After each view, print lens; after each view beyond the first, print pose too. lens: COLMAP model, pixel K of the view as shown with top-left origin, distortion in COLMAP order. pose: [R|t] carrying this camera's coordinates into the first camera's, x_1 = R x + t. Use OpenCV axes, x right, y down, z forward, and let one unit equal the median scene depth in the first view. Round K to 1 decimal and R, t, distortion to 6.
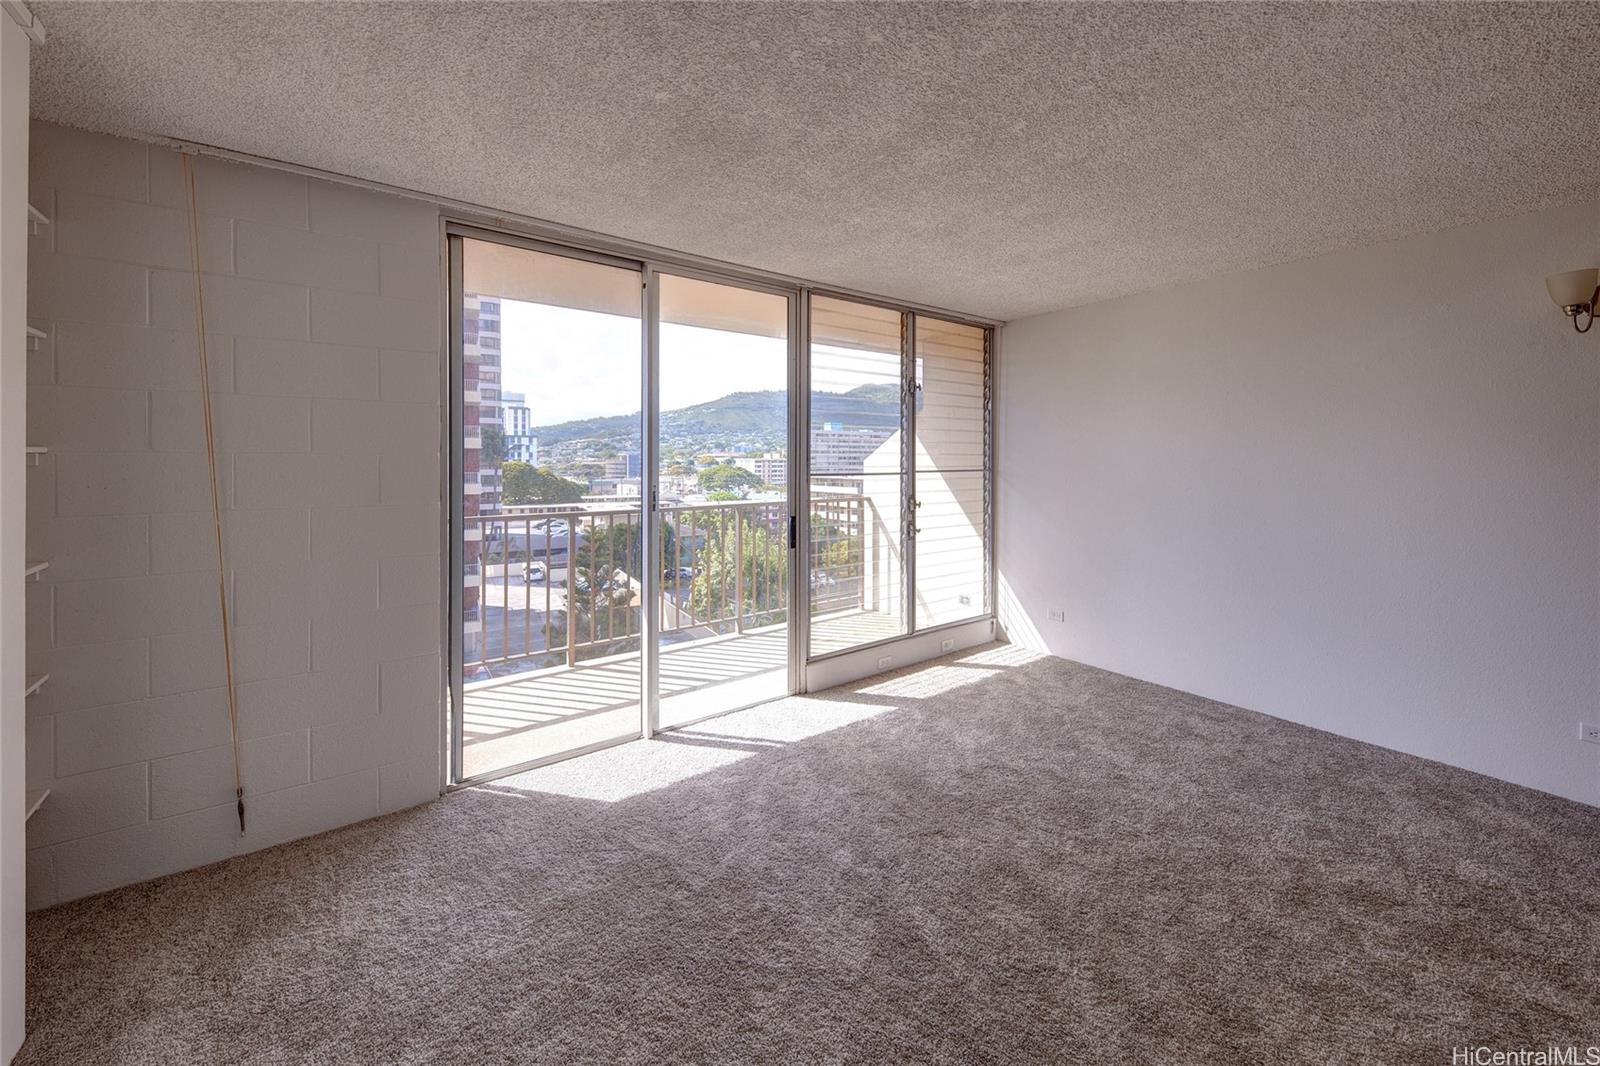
lens RADIAL K [[602.5, 0, 811.0], [0, 602.5, 461.9], [0, 0, 1]] dist [0.006492, -0.003093]
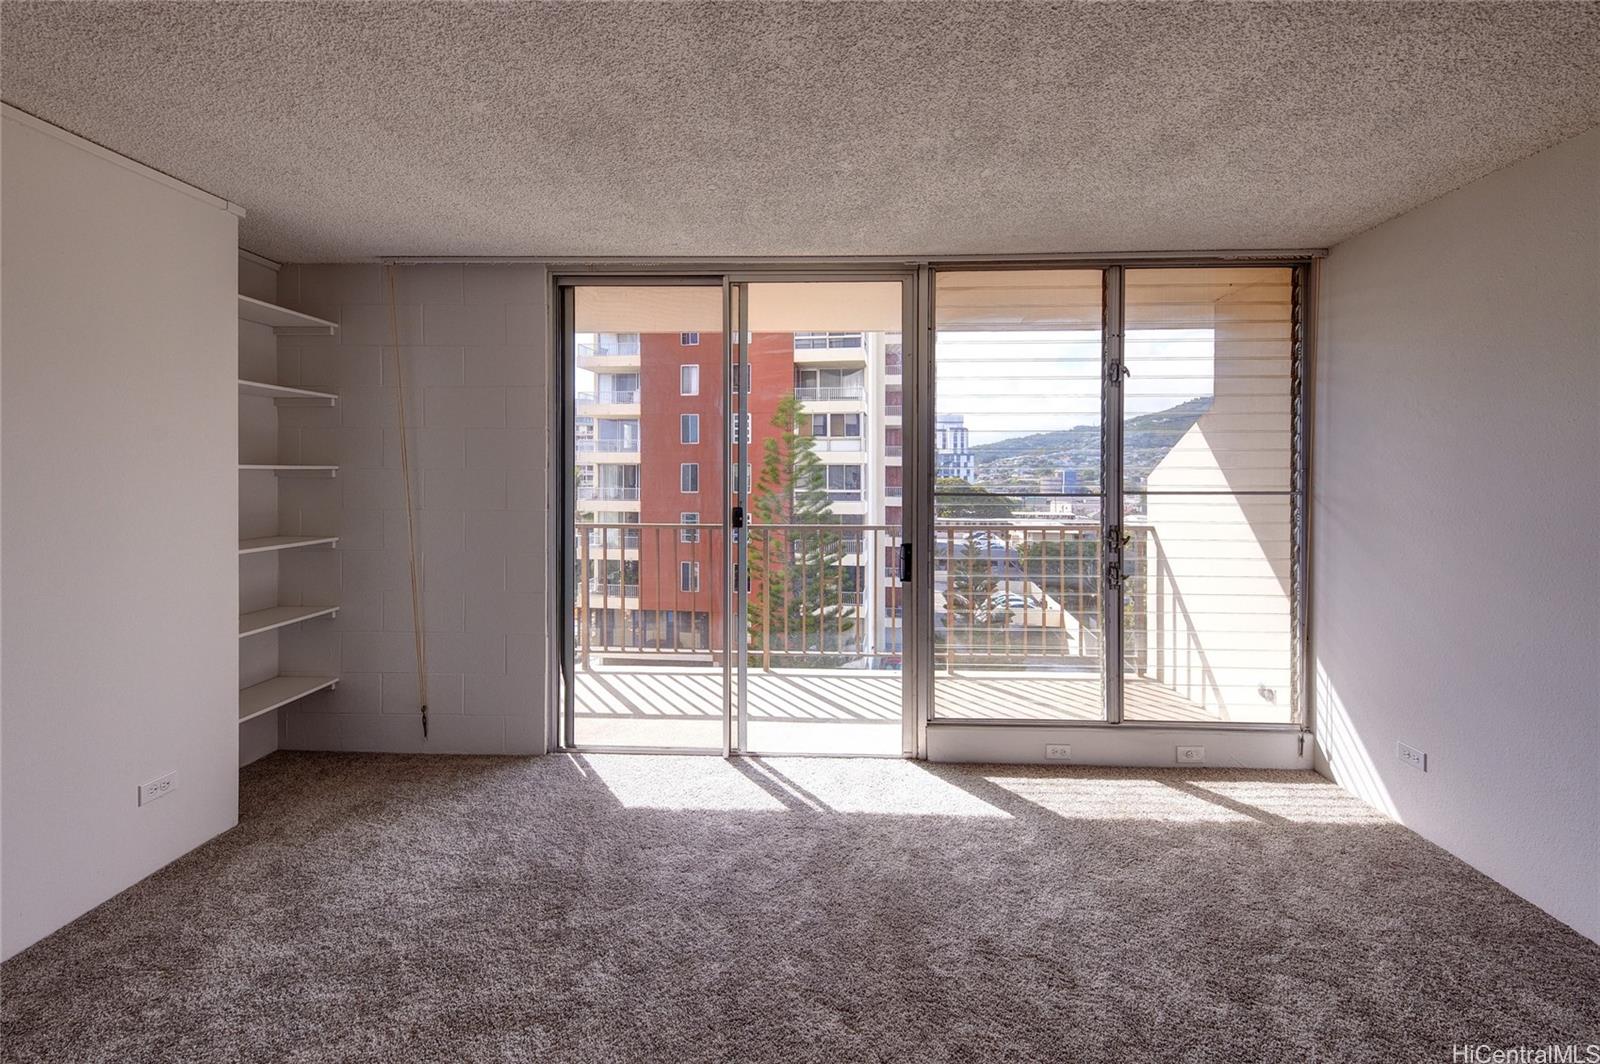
lens RADIAL K [[602.5, 0, 814.3], [0, 602.5, 476.7], [0, 0, 1]] dist [0.006492, -0.003093]
pose [[0.786579, 0.004261, -0.617474, 0.384397], [-0.004844, 0.999988, 0.000731, -0.001588], [0.617470, 0.002416, 0.786591, 0.269419]]
